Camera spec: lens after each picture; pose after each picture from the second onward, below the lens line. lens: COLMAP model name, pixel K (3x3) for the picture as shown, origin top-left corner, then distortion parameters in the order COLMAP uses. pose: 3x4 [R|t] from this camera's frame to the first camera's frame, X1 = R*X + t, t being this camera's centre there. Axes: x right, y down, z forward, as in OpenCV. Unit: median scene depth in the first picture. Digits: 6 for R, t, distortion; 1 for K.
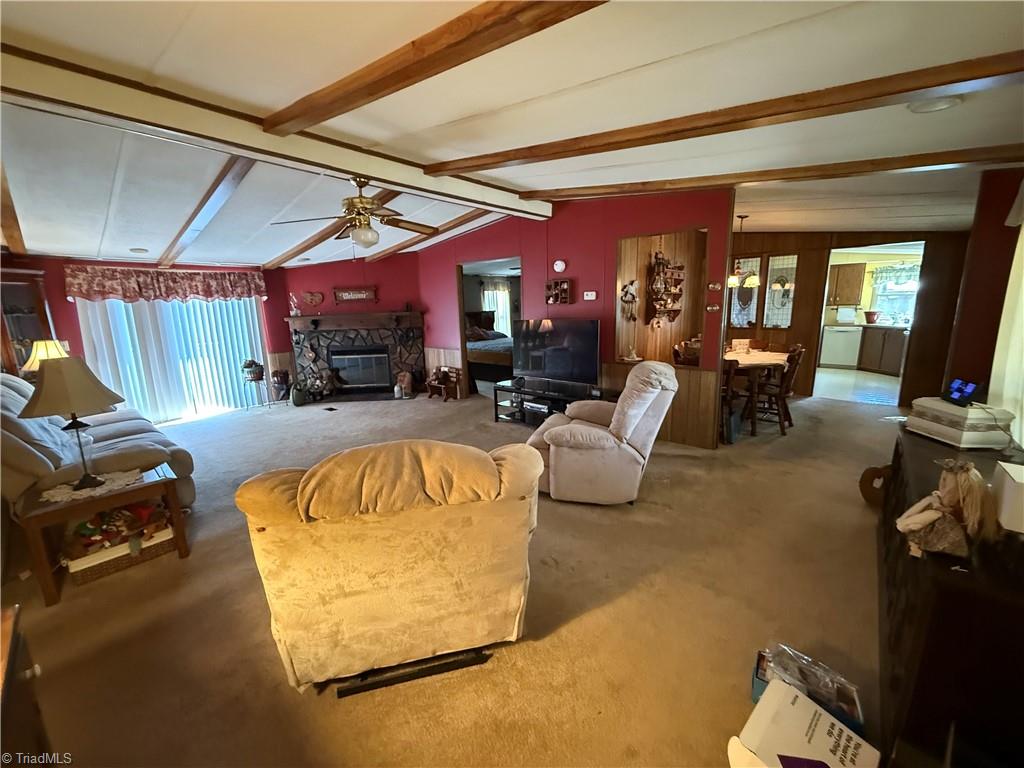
lens RADIAL K [[408.5, 0, 508.7], [0, 408.5, 382.9], [0, 0, 1]] dist [-0.003122, -0.000224]
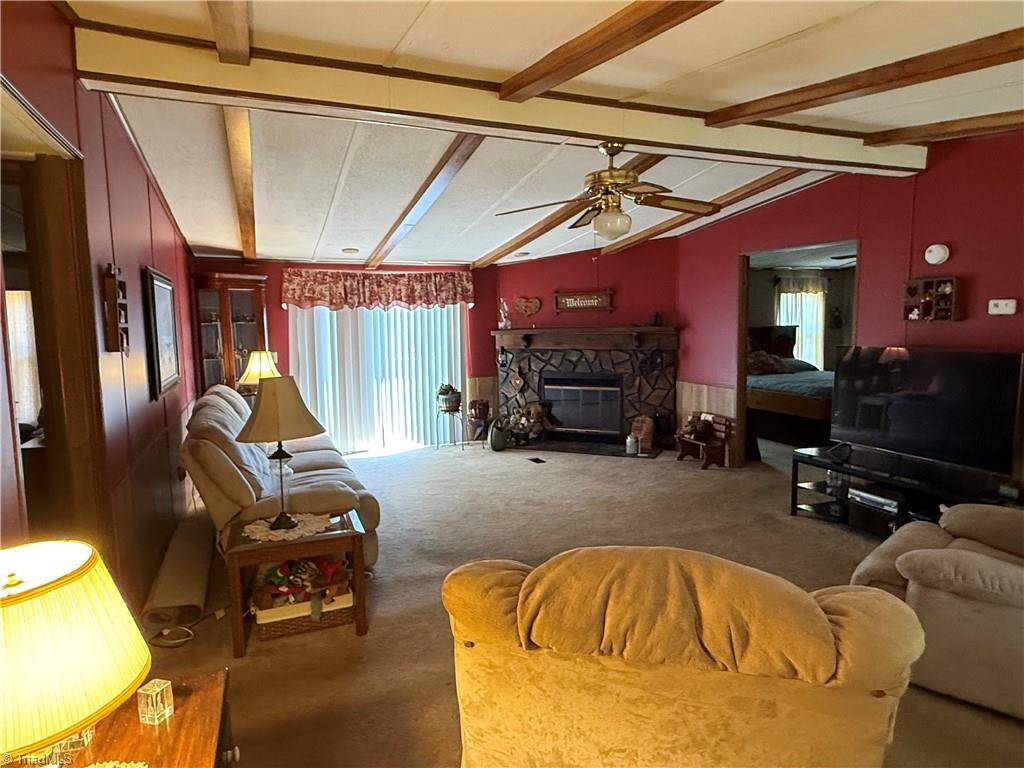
lens RADIAL K [[620.4, 0, 509.6], [0, 620.4, 383.3], [0, 0, 1]] dist [-0.003974, -0.000548]
pose [[0.896783, 0.060754, -0.438281, -0.026125], [-0.092438, 0.994396, -0.051300, -0.016462], [0.432708, 0.086518, 0.897373, -0.000725]]
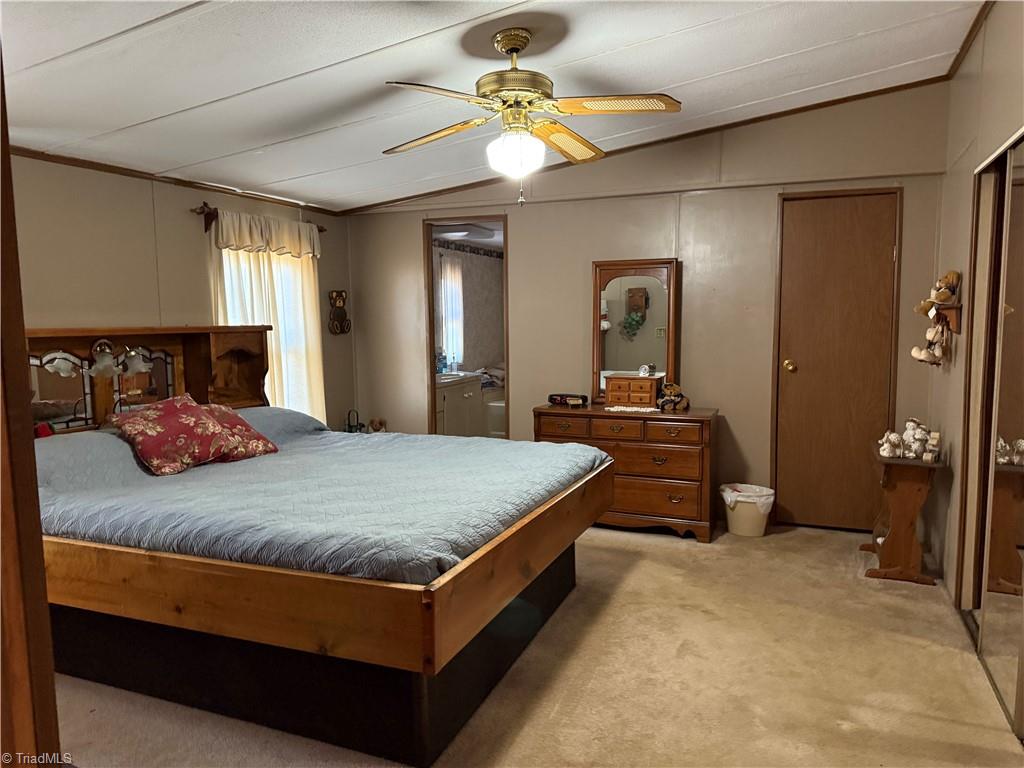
lens RADIAL K [[718.9, 0, 513.3], [0, 718.9, 388.9], [0, 0, 1]] dist [0.007143, 0.000083]
pose [[0.945211, -0.021667, 0.325739, -0.112789], [0.053862, 0.994471, -0.090145, -0.274881], [-0.321985, 0.102752, 0.941152, 1.647488]]
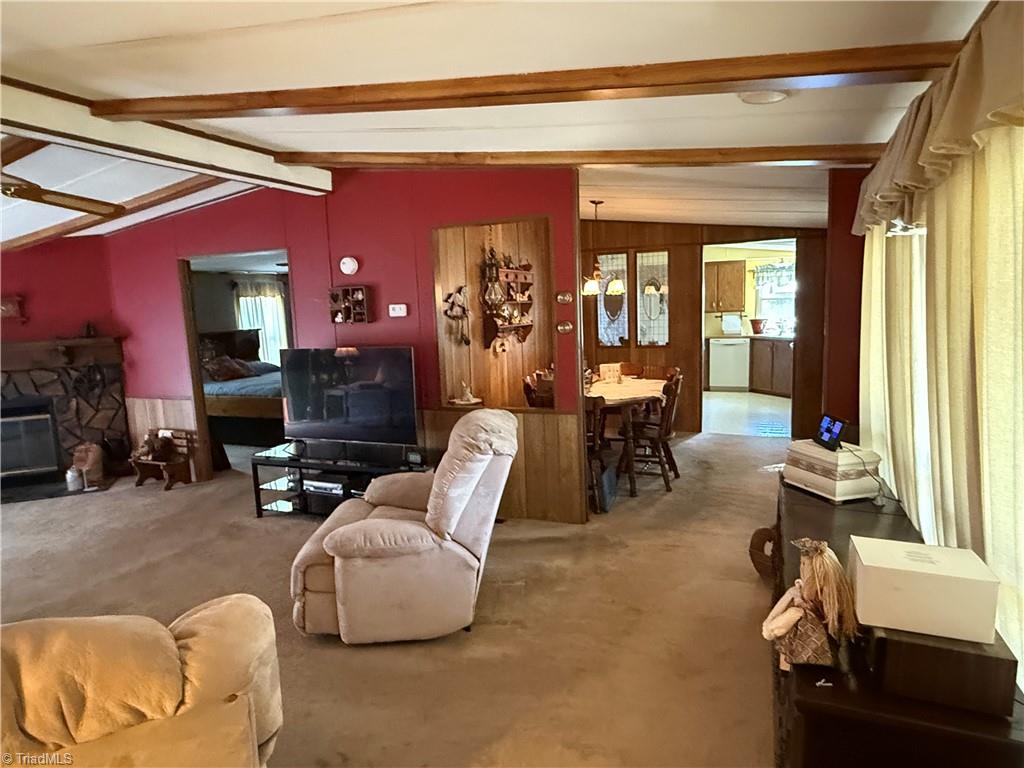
lens RADIAL K [[620.4, 0, 506.5], [0, 620.4, 382.9], [0, 0, 1]] dist [-0.003974, -0.000548]
pose [[0.946479, -0.052073, 0.318538, 0.052885], [0.075431, 0.995257, -0.061430, -0.028793], [-0.313828, 0.082170, 0.945917, 0.003320]]
